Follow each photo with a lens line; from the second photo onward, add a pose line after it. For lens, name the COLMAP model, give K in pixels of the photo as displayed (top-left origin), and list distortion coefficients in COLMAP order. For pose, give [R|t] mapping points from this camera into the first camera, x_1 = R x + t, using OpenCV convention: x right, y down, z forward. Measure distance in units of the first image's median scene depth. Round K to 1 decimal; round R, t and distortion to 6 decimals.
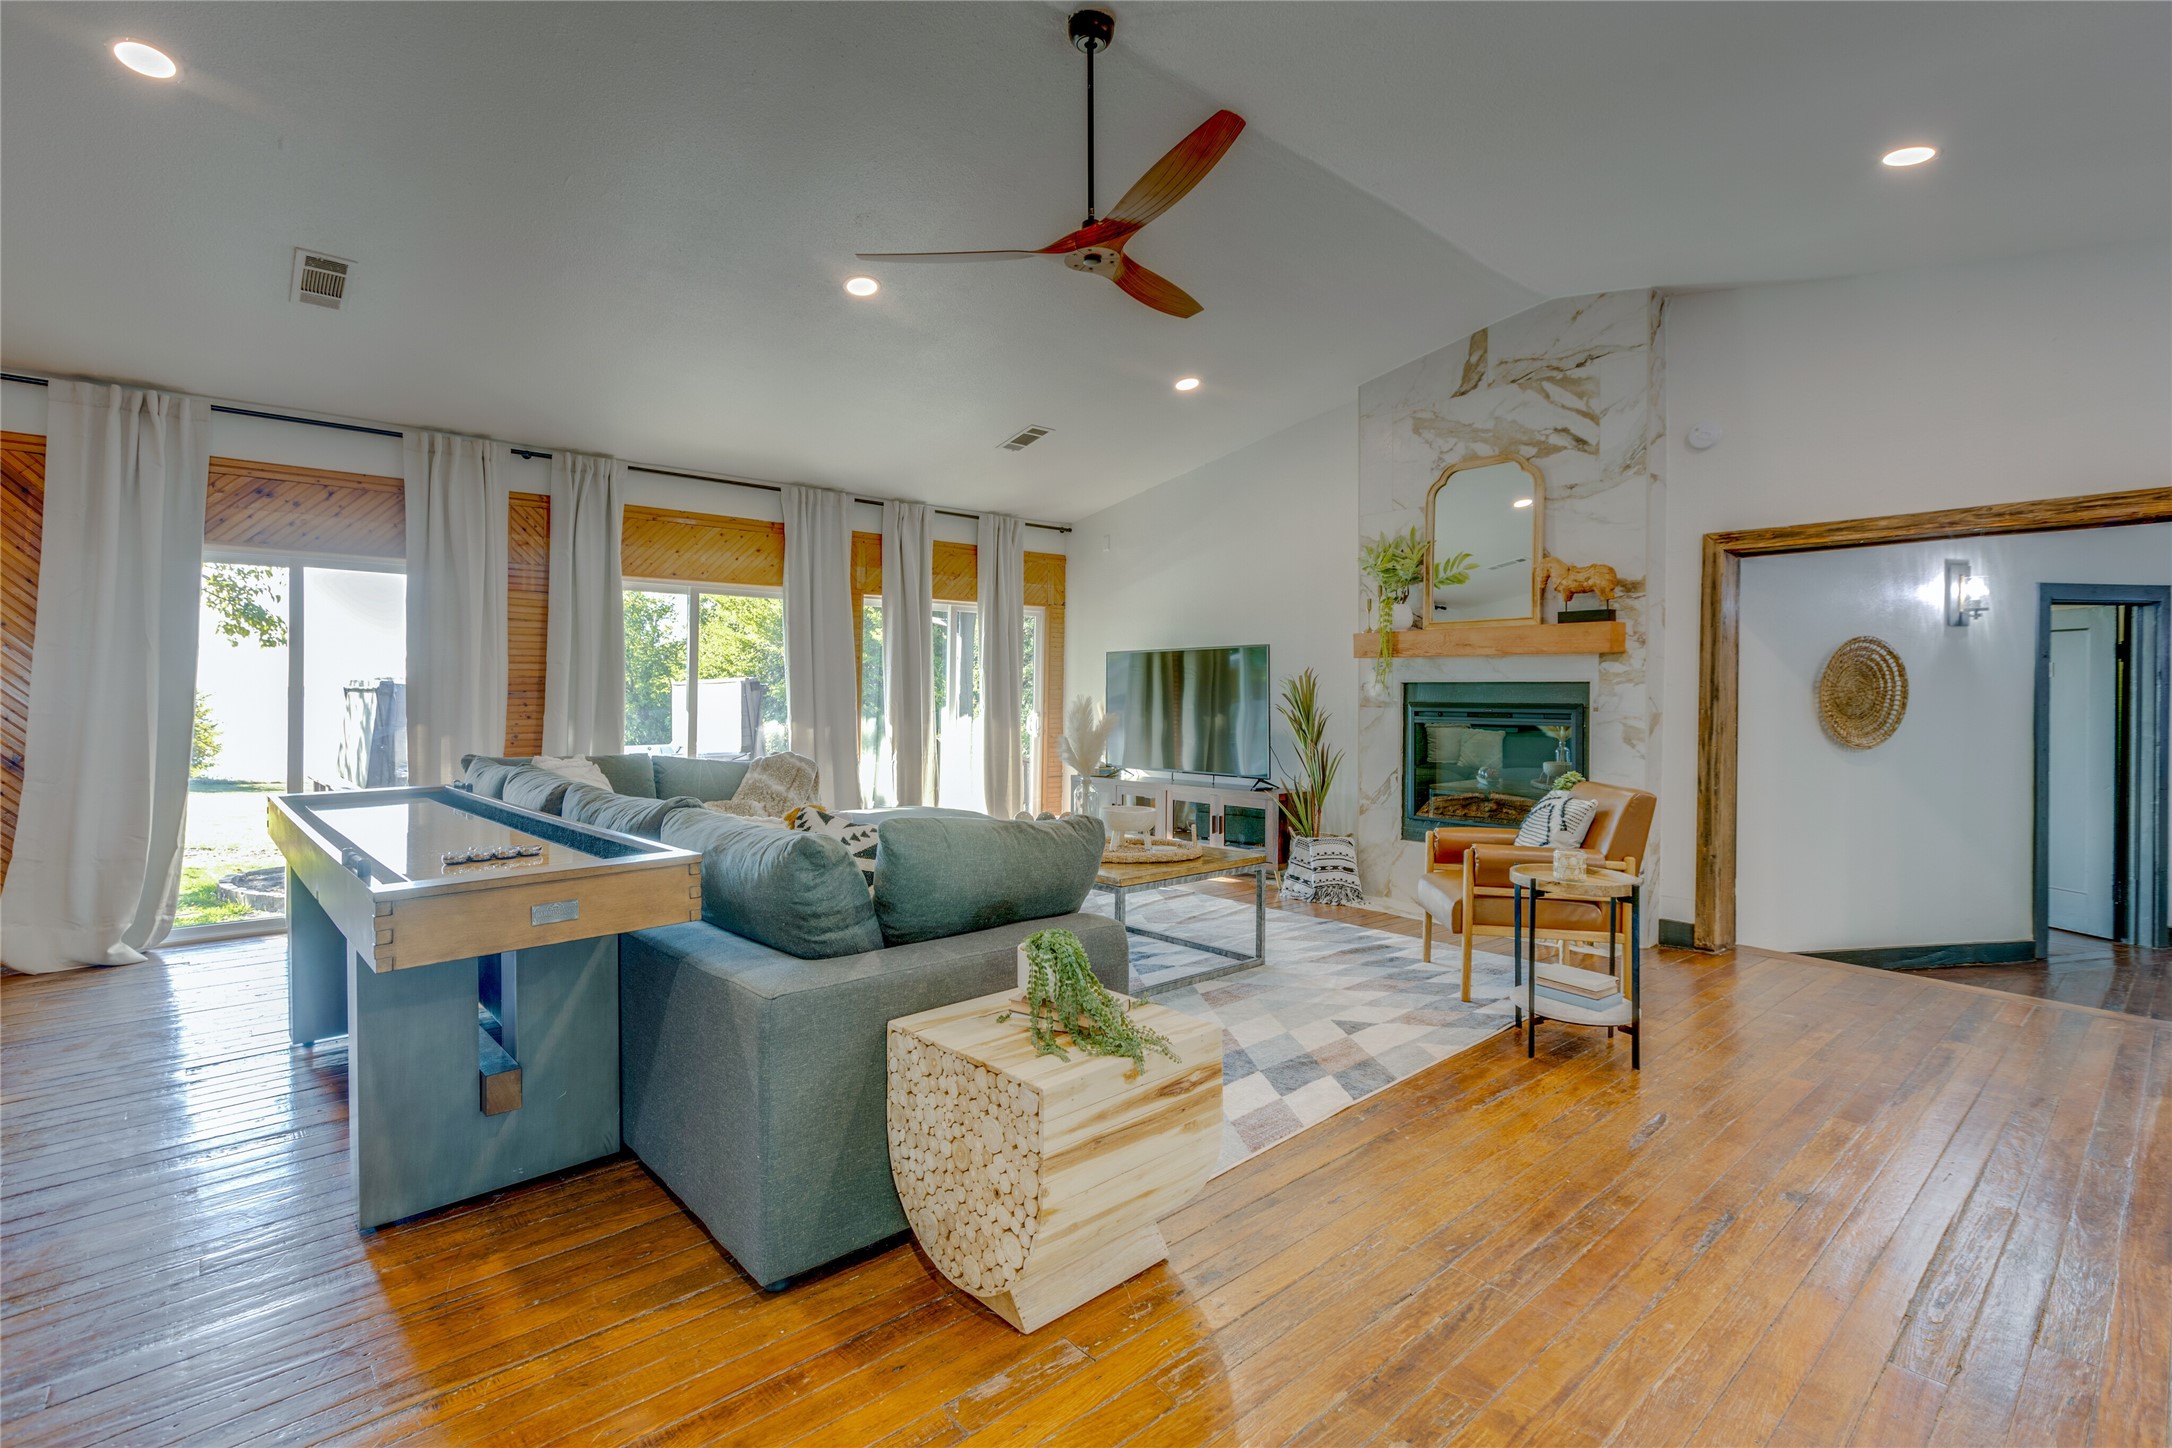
lens RADIAL K [[994.3, 0, 1086.0], [0, 994.3, 724.0], [0, 0, 1]] dist [-0.000690, -0.000037]
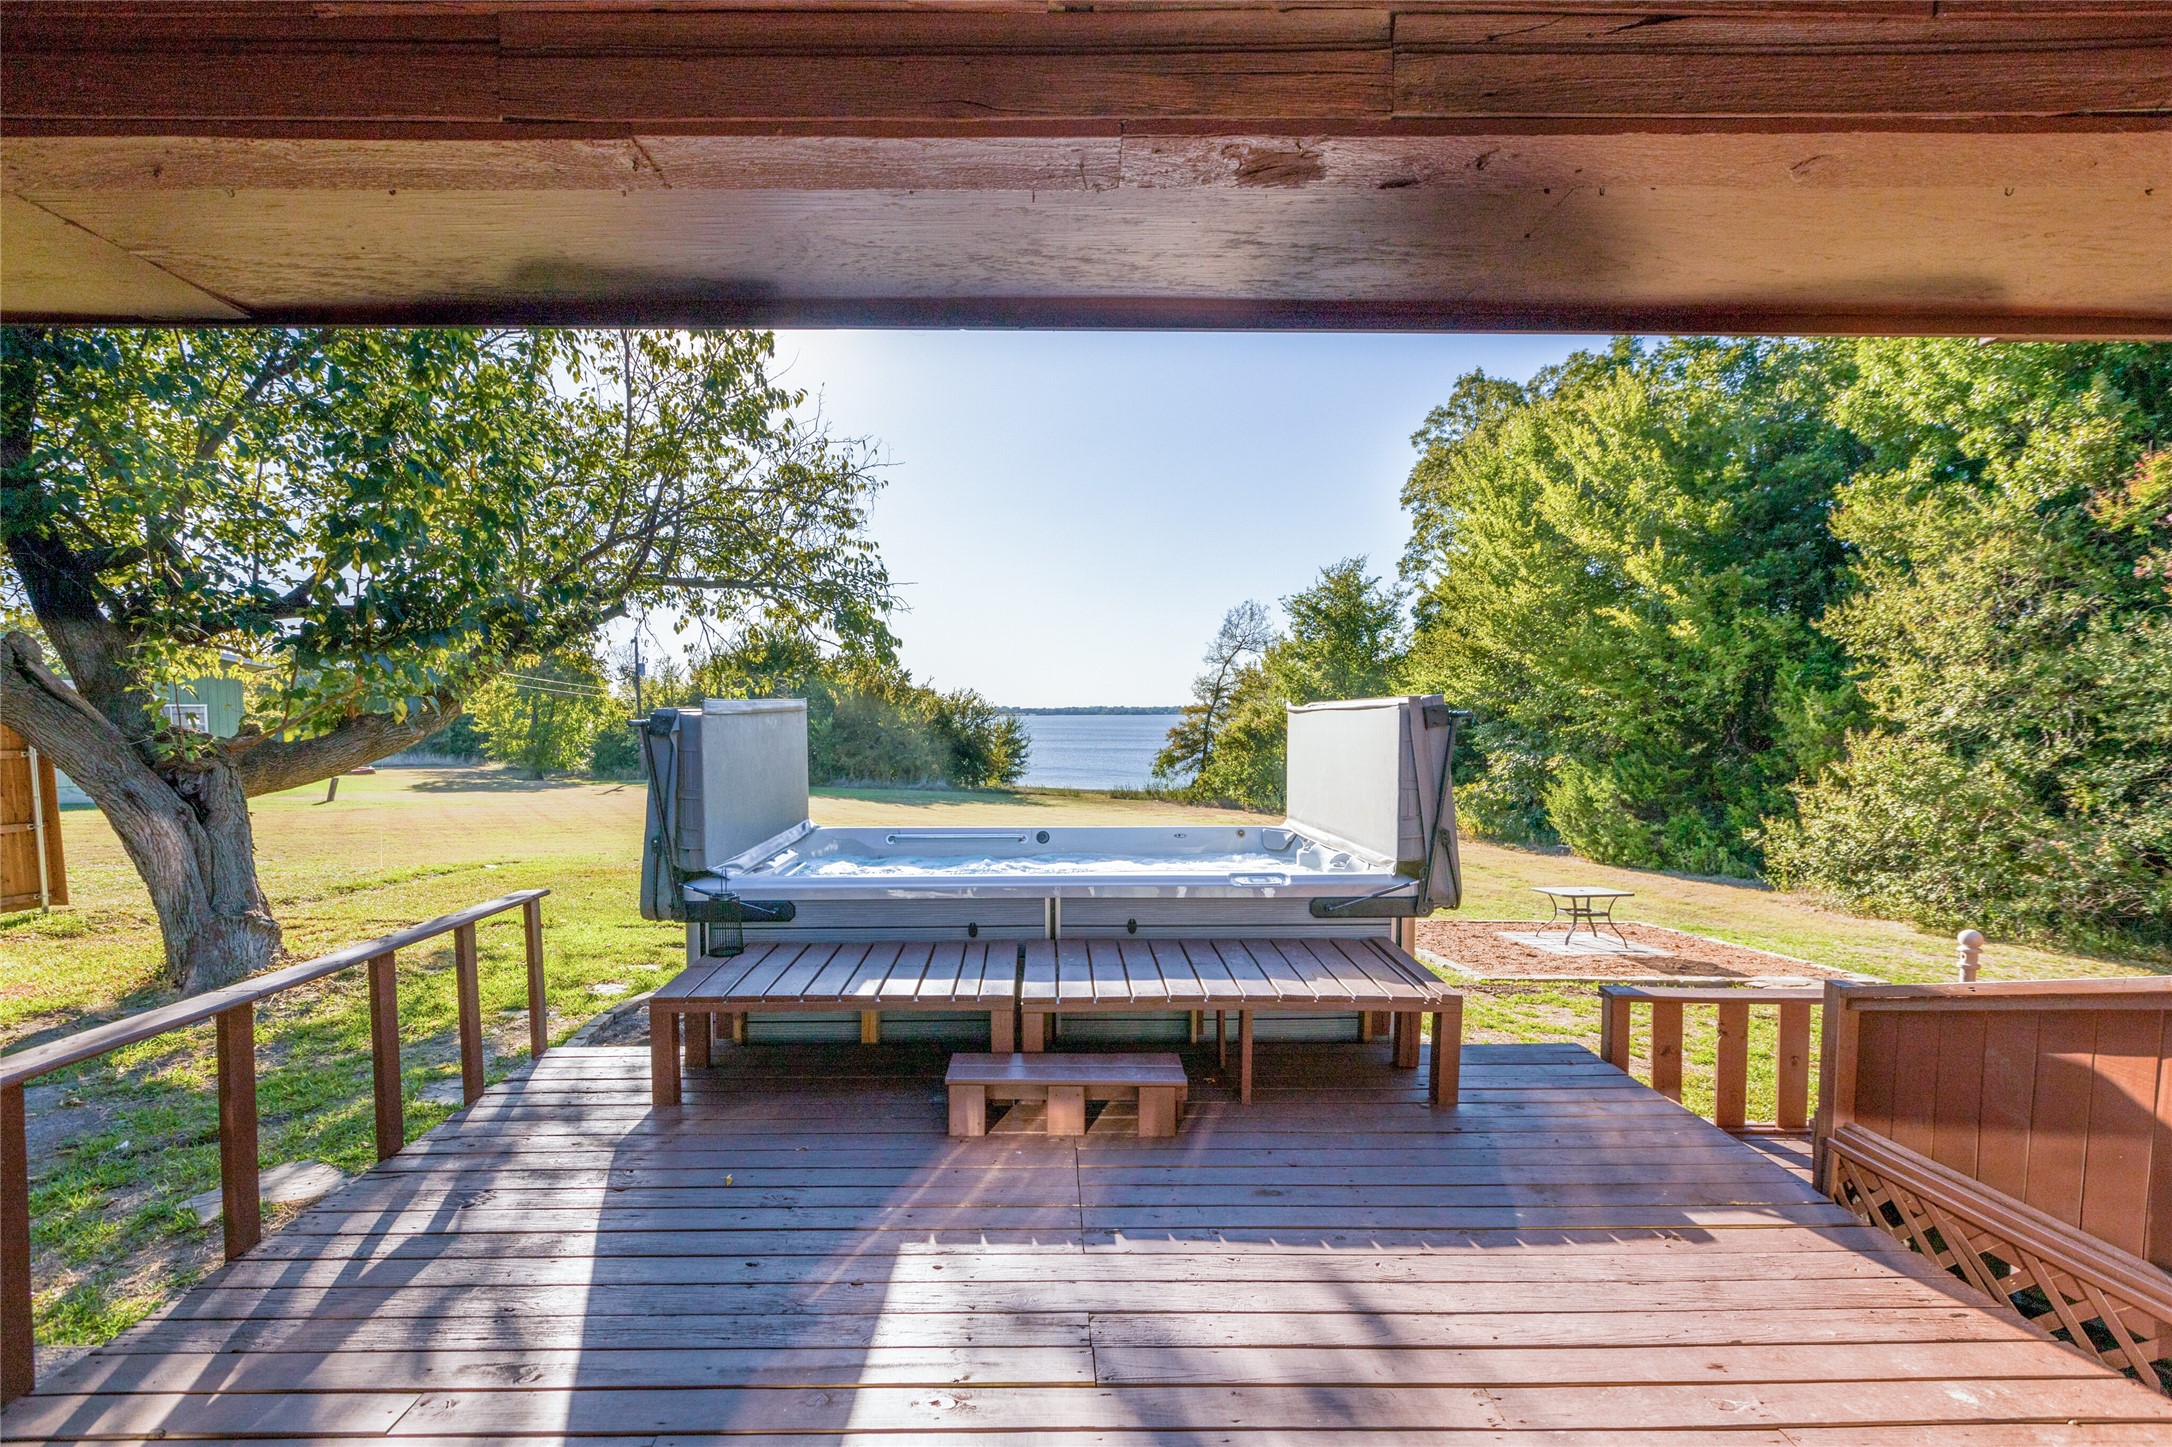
lens RADIAL K [[994.3, 0, 1086.0], [0, 994.3, 723.5], [0, 0, 1]] dist [-0.000690, -0.000037]
pose [[0.751597, 0.008720, -0.659564, -0.072921], [-0.022958, 0.999653, -0.012946, -0.011226], [0.659222, 0.024872, 0.751537, 0.254775]]
